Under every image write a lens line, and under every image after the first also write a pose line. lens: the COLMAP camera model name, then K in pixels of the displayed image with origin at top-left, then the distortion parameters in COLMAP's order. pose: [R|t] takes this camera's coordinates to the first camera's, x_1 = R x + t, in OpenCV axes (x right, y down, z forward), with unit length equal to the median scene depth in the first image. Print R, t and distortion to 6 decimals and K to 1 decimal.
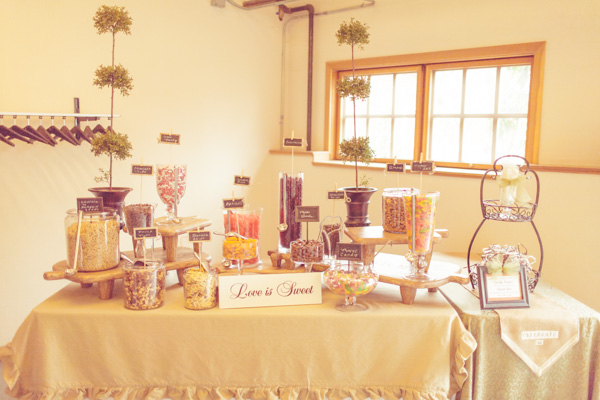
lens RADIAL K [[596.5, 0, 300.7], [0, 596.5, 200.4], [0, 0, 1]] dist [-0.022325, 0.000000]
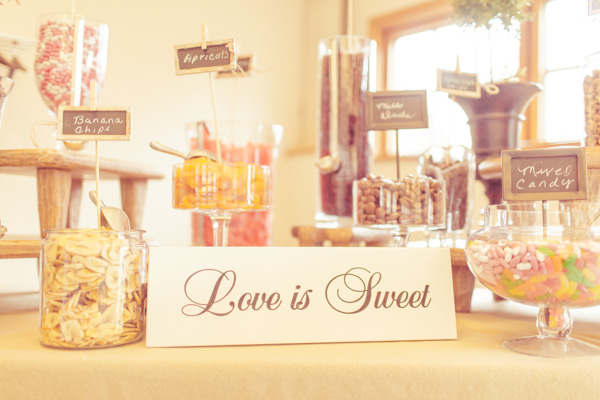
lens RADIAL K [[596.5, 0, 299.0], [0, 596.5, 199.5], [0, 0, 1]] dist [-0.022325, 0.000000]
pose [[0.999908, 0.002633, -0.013327, -0.050450], [-0.004604, 0.988667, -0.150056, 0.149085], [0.012780, 0.150103, 0.988588, 0.665944]]
